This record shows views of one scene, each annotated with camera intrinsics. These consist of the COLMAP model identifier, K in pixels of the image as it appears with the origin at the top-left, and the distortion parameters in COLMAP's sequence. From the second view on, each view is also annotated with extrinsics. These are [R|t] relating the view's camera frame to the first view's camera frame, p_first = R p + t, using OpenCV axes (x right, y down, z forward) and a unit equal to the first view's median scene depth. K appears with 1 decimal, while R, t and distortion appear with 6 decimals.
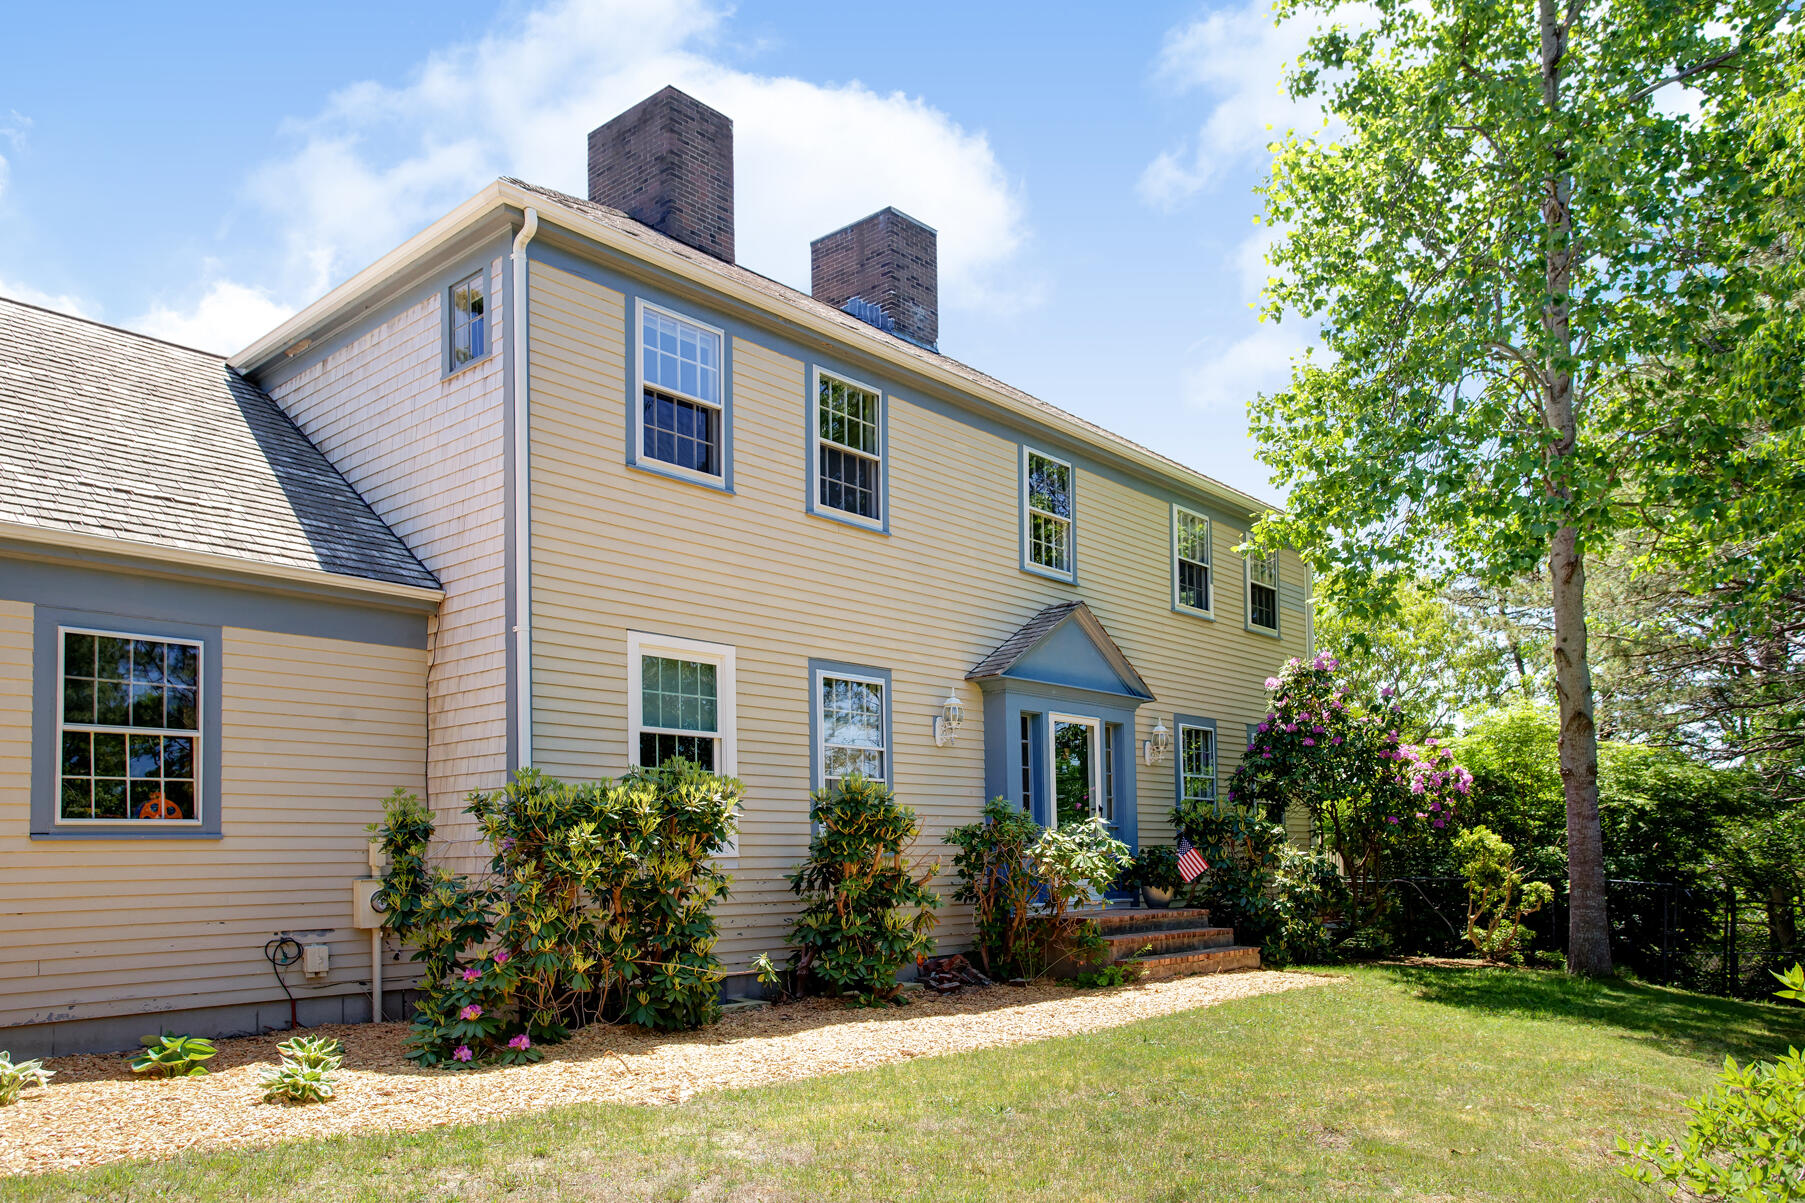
lens RADIAL K [[1277.7, 0, 885.2], [0, 1277.7, 745.3], [0, 0, 1]] dist [0.000205, 0.000185]
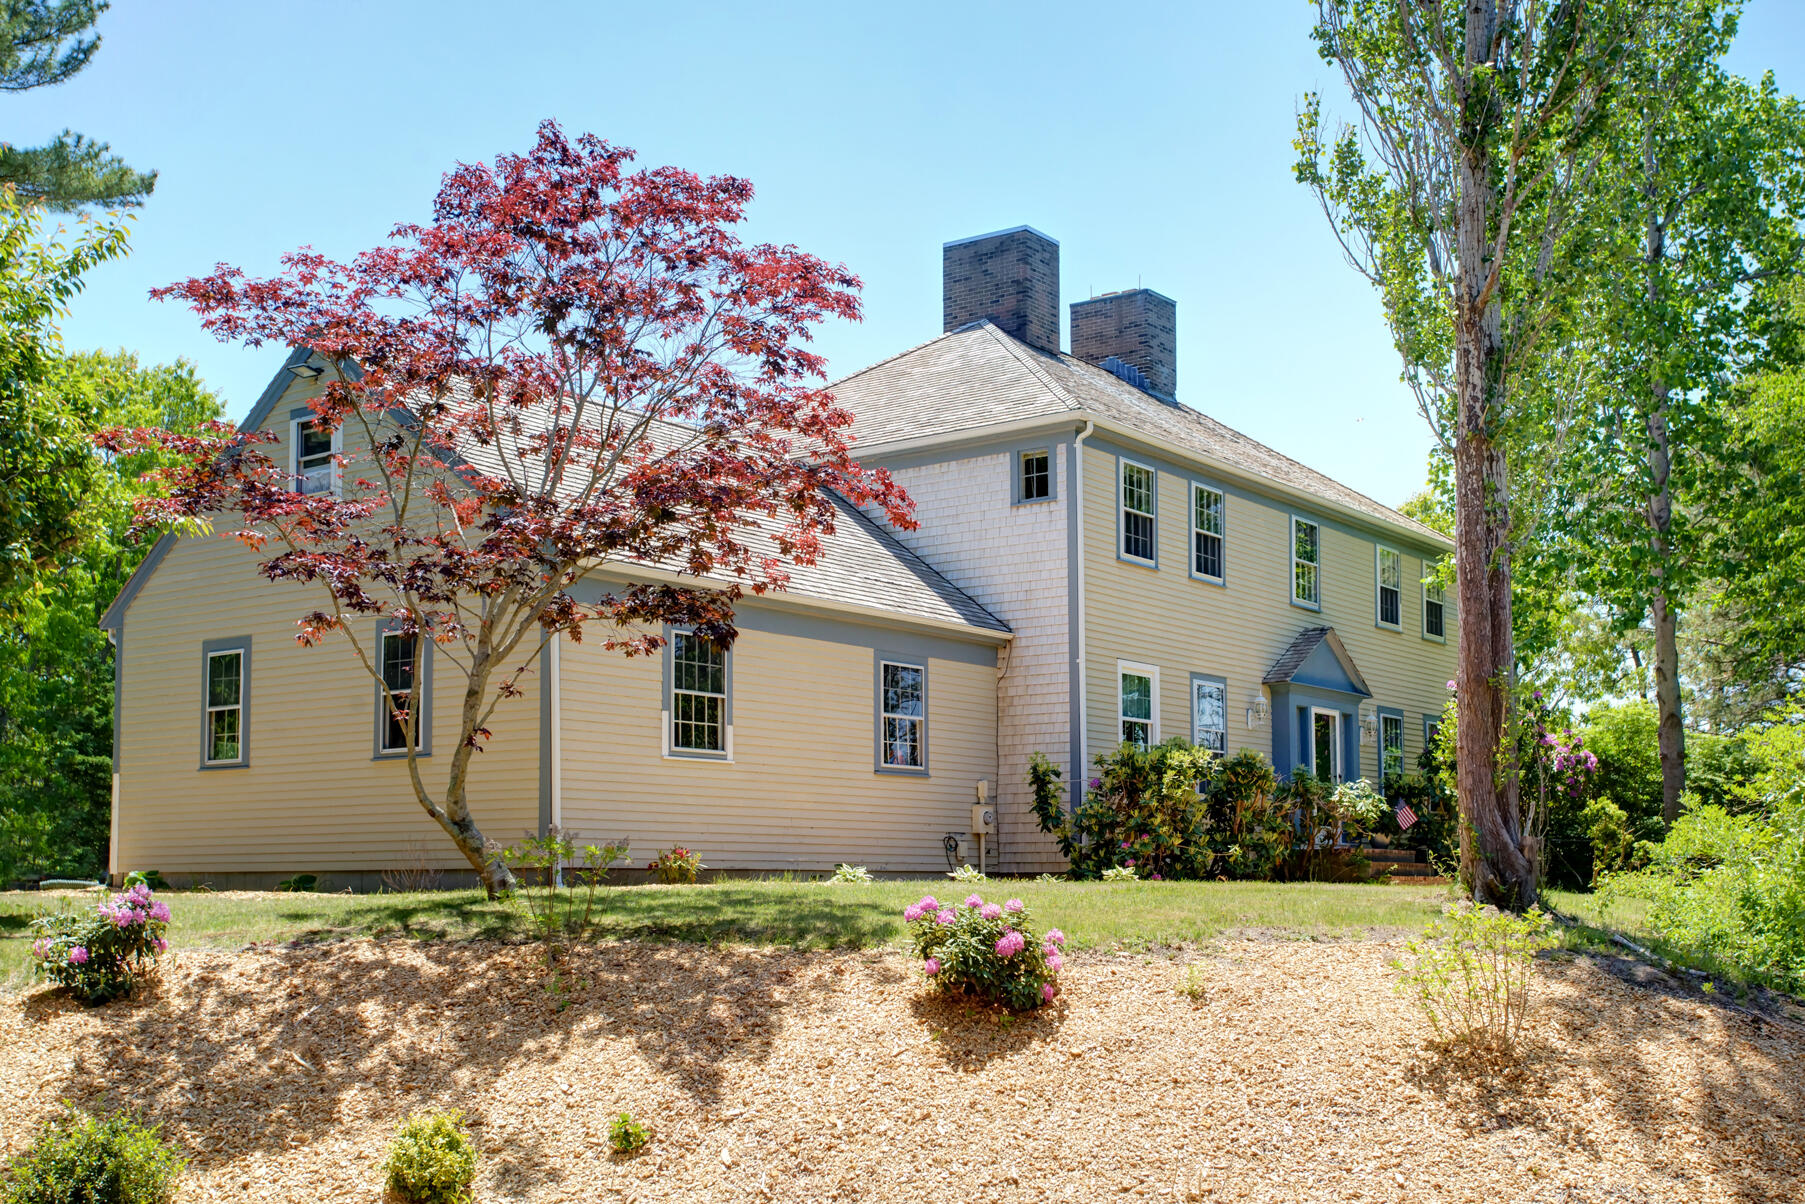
lens RADIAL K [[1993.1, 0, 900.3], [0, 1993.1, 604.9], [0, 0, 1]] dist [0.003224, 0.000000]
pose [[0.994154, 0.027369, 0.104446, -0.523466], [-0.022114, 0.998447, -0.051136, -0.014571], [-0.105683, 0.048527, 0.993215, -1.075128]]
